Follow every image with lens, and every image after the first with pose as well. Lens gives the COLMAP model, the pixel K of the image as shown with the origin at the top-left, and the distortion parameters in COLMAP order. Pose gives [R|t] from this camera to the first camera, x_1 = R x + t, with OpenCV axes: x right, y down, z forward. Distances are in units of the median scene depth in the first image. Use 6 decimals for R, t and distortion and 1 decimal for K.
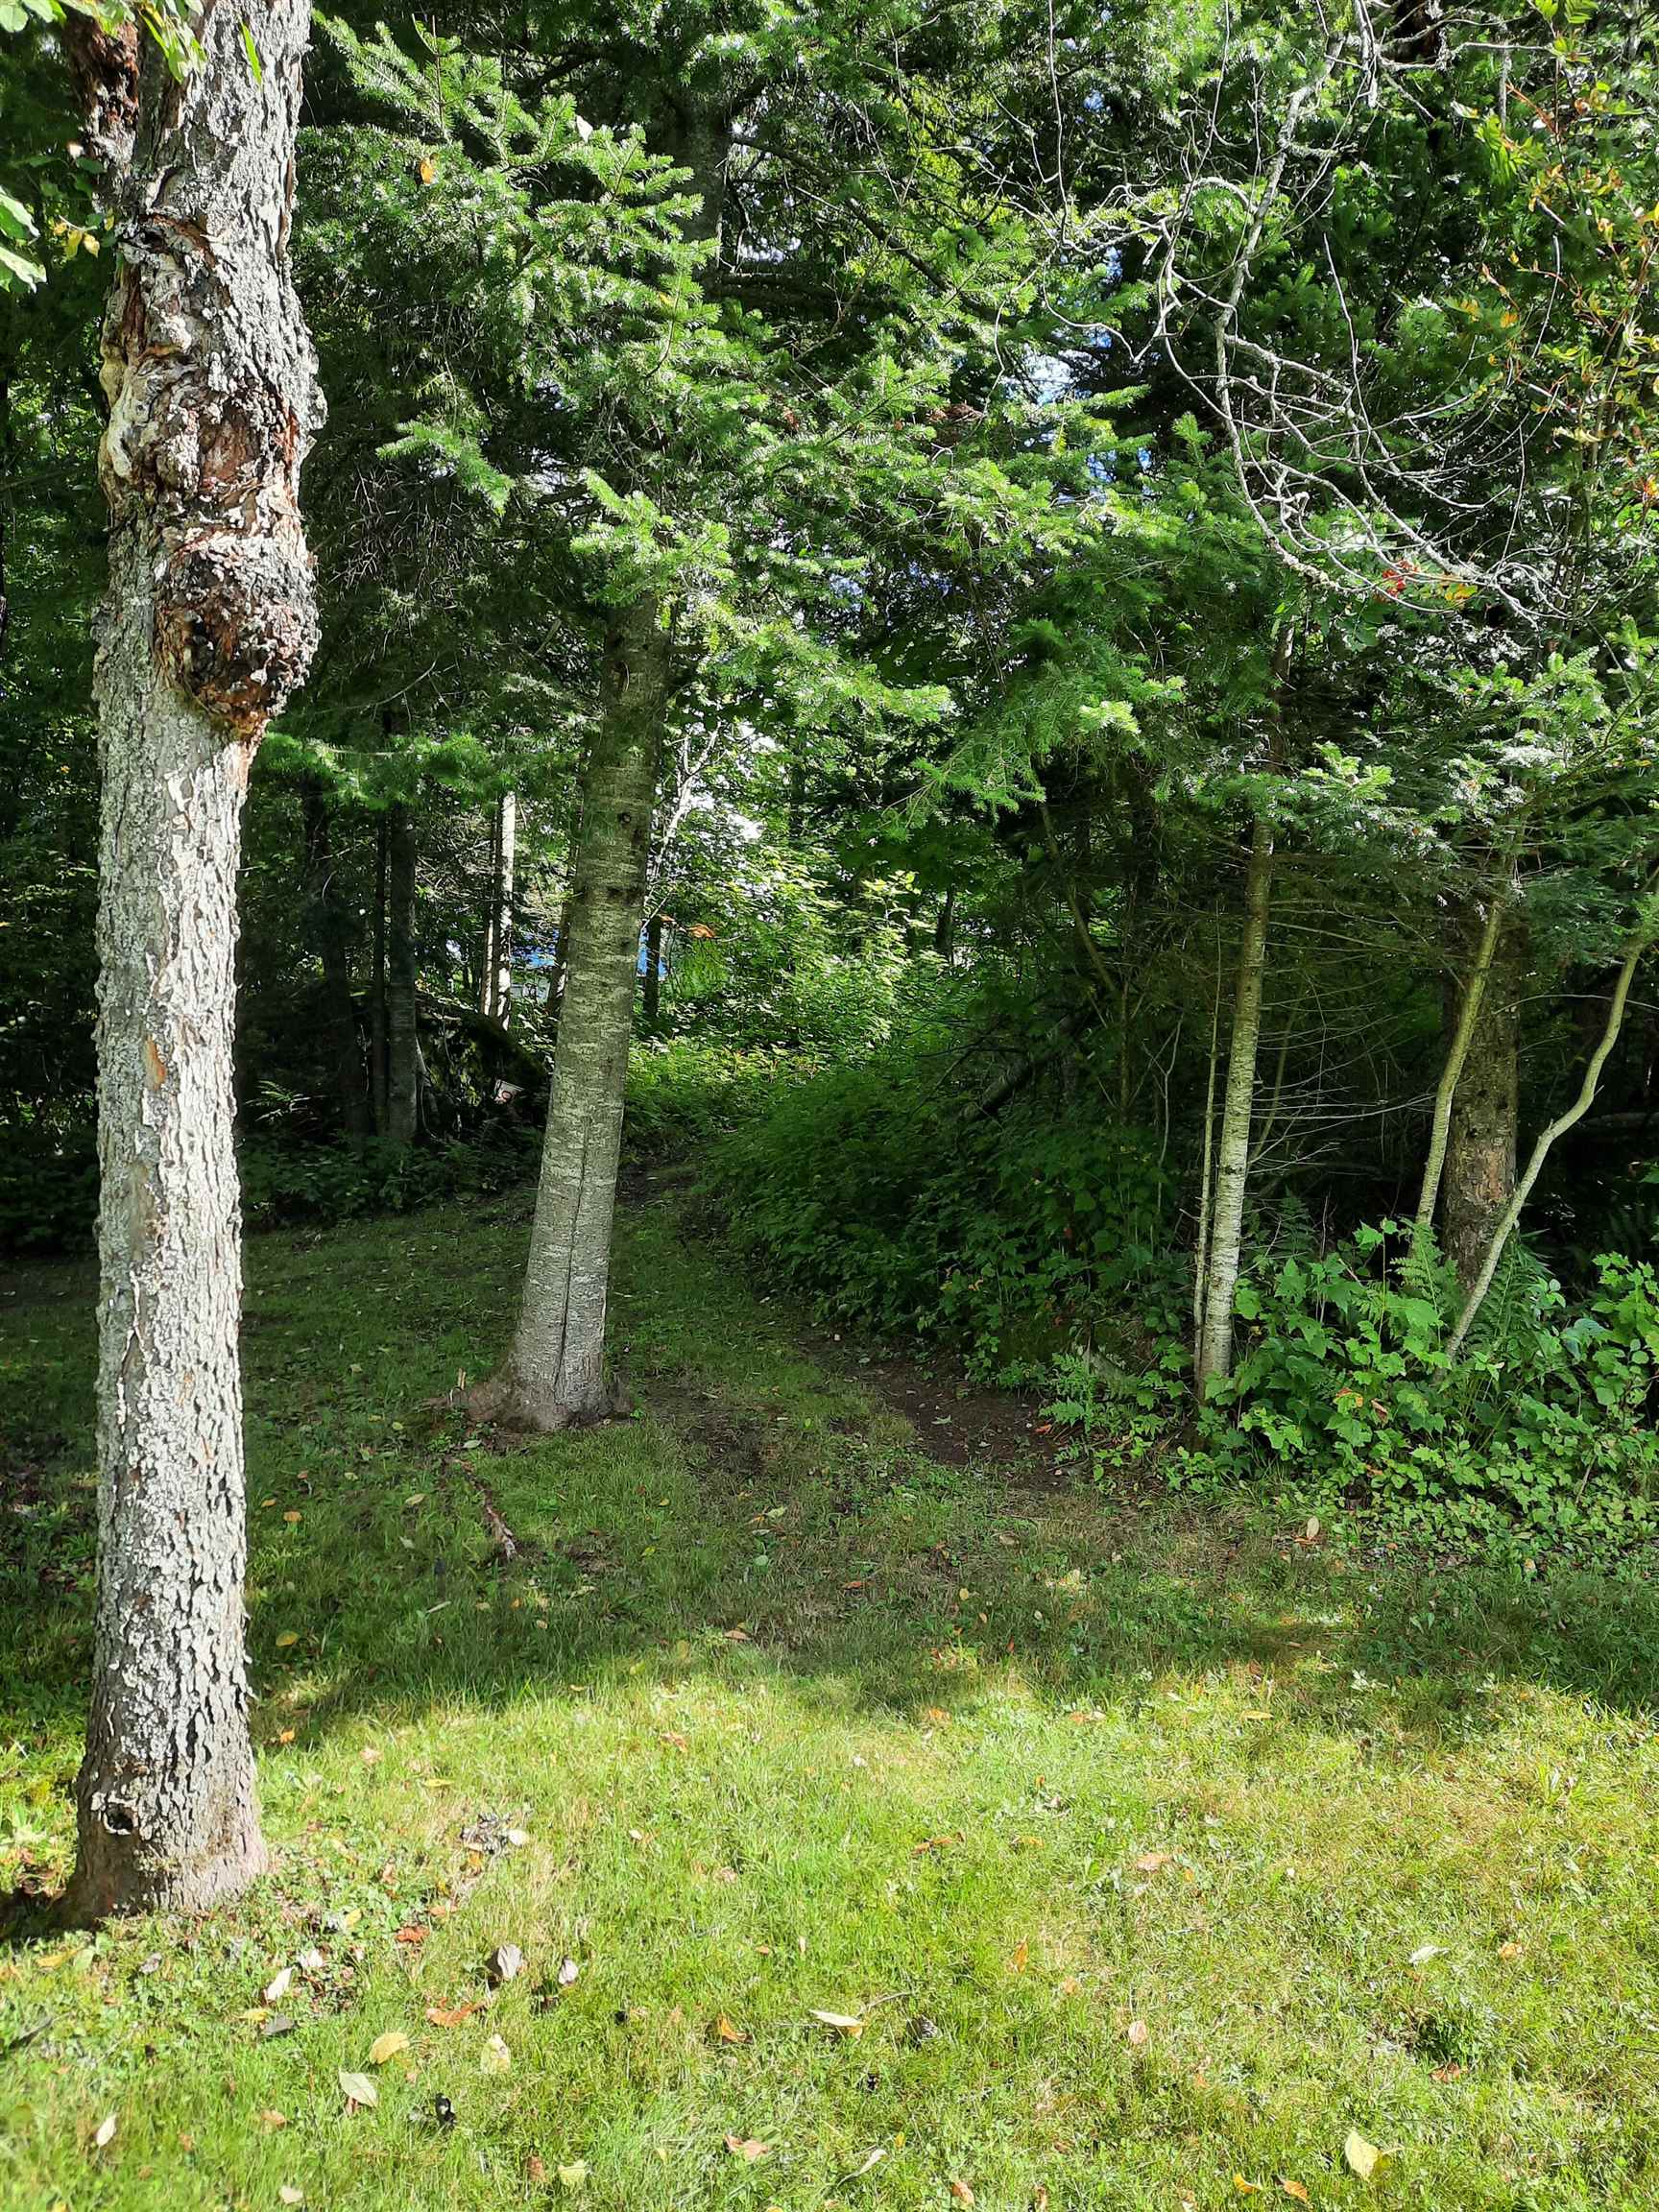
lens RADIAL K [[1595.4, 0, 829.5], [0, 1595.4, 1106.0], [0, 0, 1]] dist [0.059486, -0.066271]
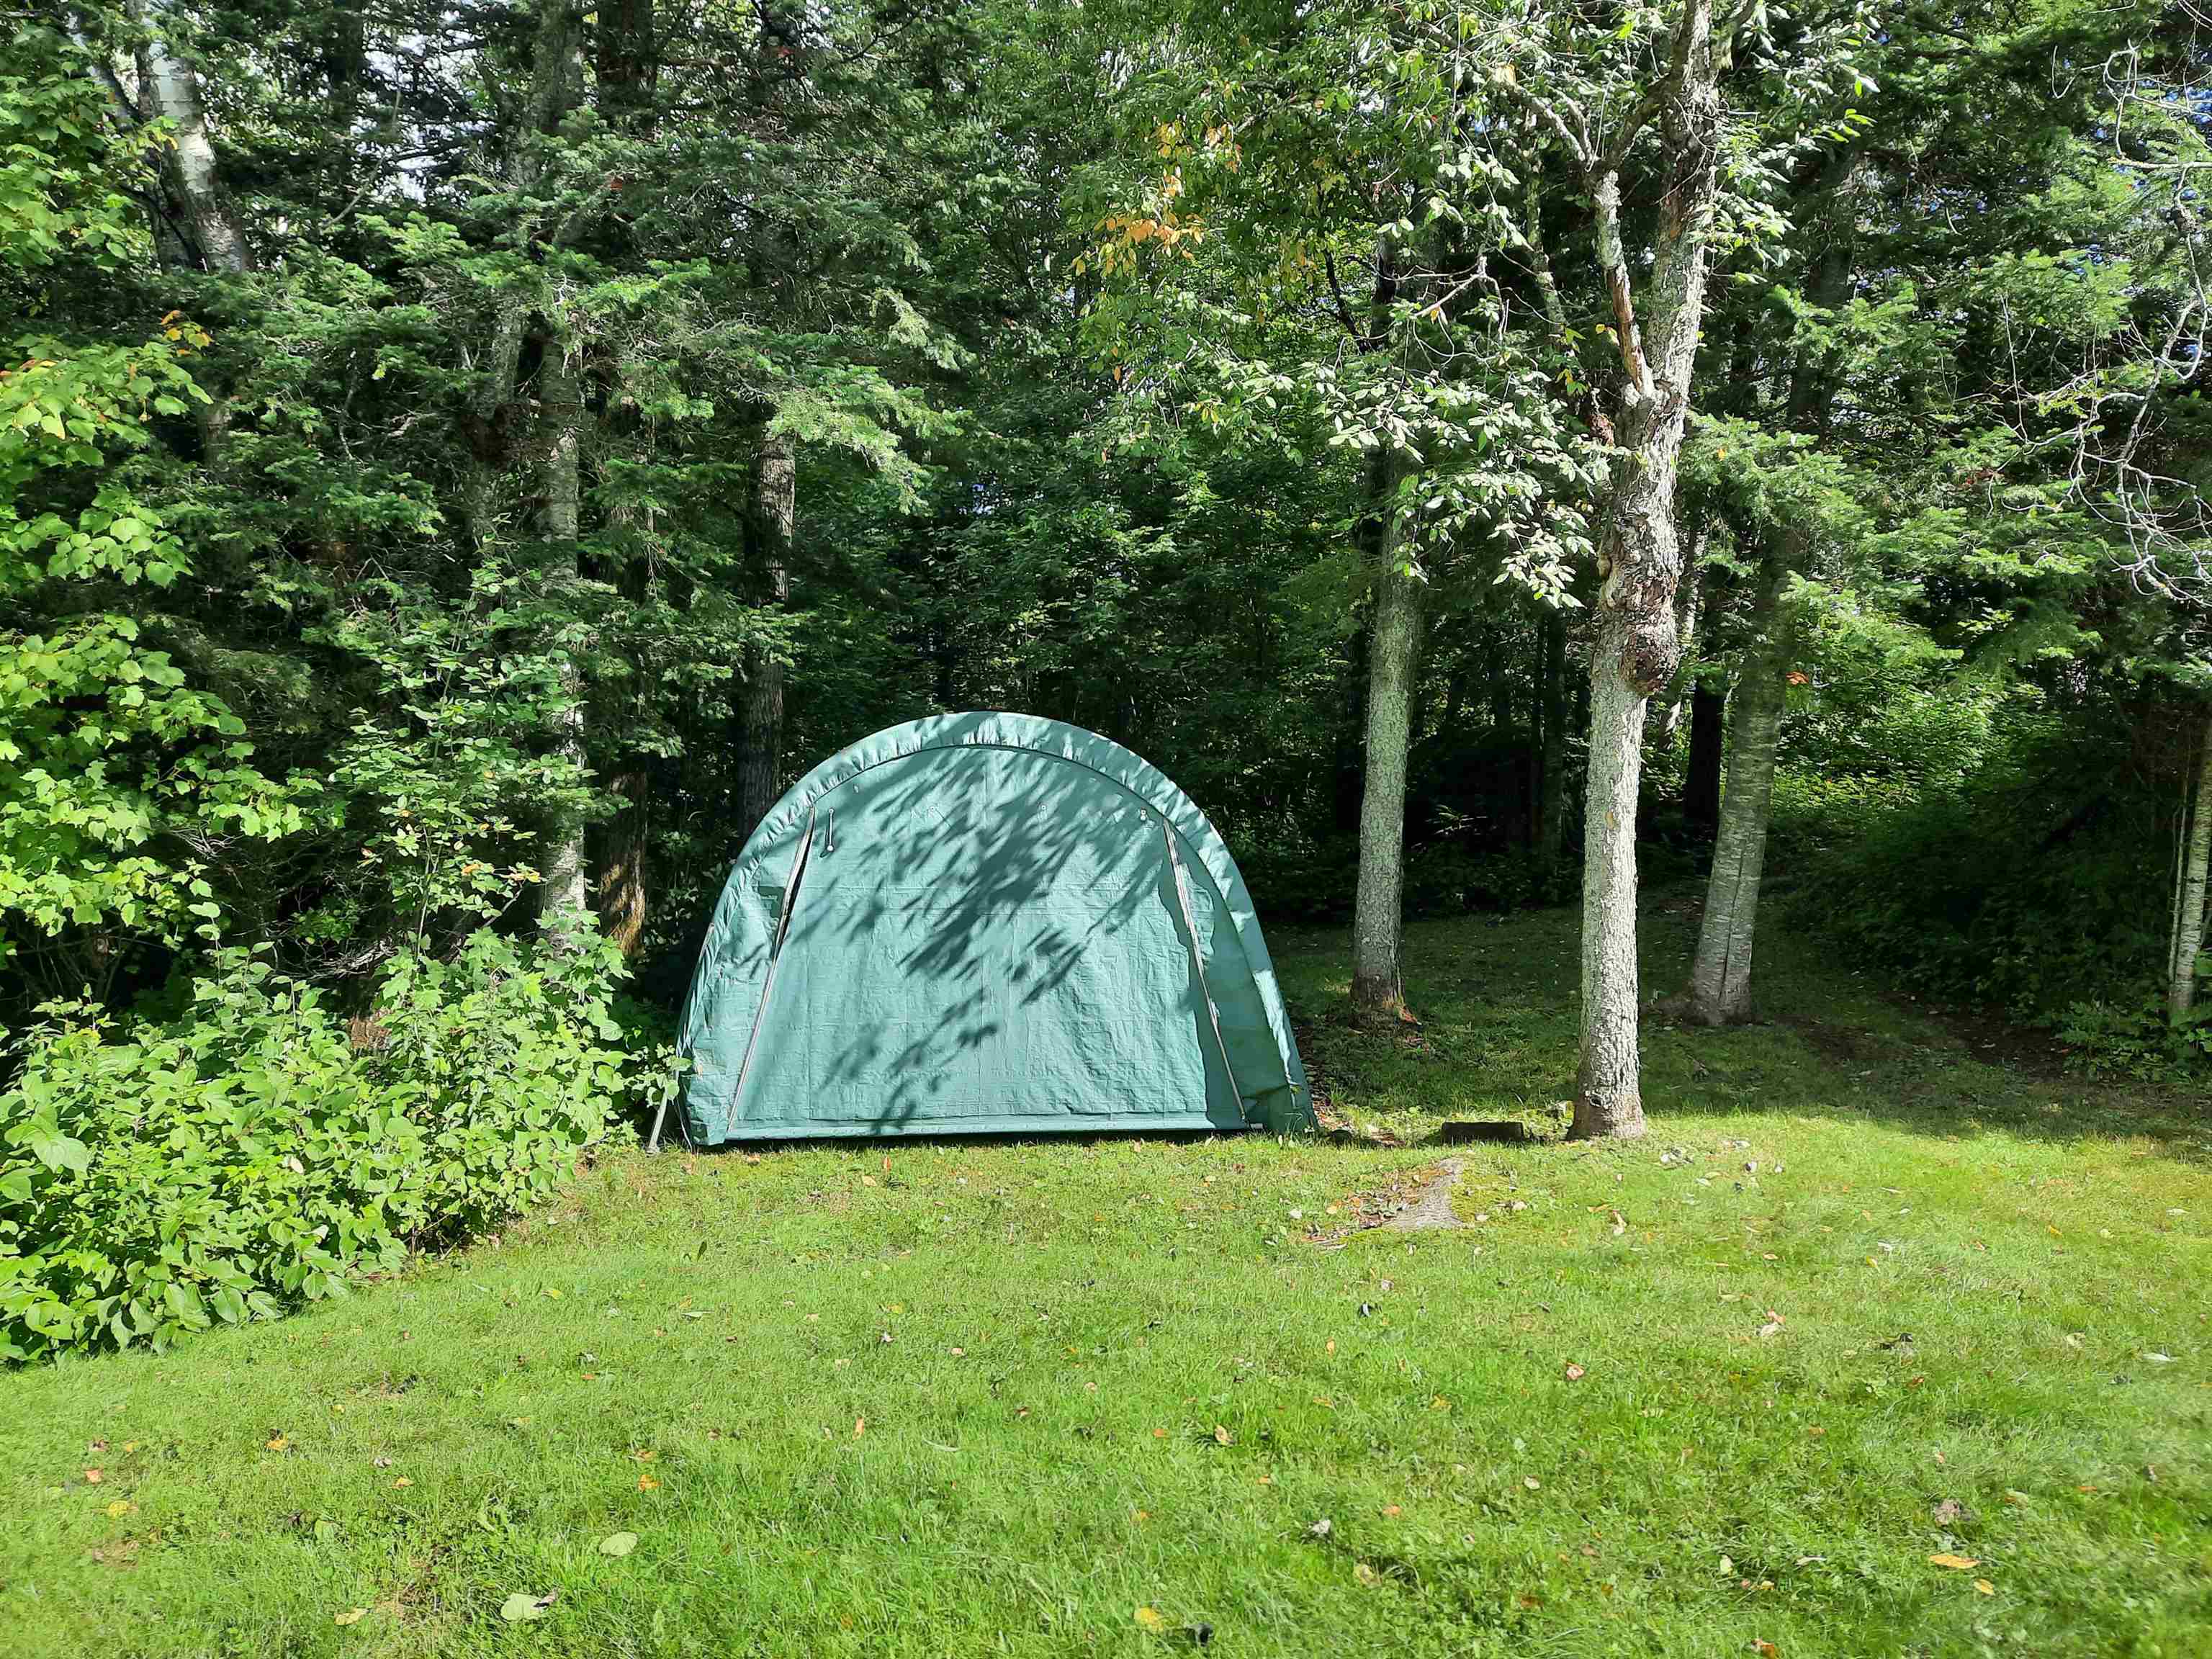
lens RADIAL K [[1622.1, 0, 1100.4], [0, 1622.1, 846.4], [0, 0, 1]] dist [0.011537, -0.004694]
pose [[0.890939, 0.017517, -0.453785, 0.021821], [-0.009520, 0.999757, 0.019901, -0.013585], [0.454024, -0.013410, 0.890889, -0.842822]]
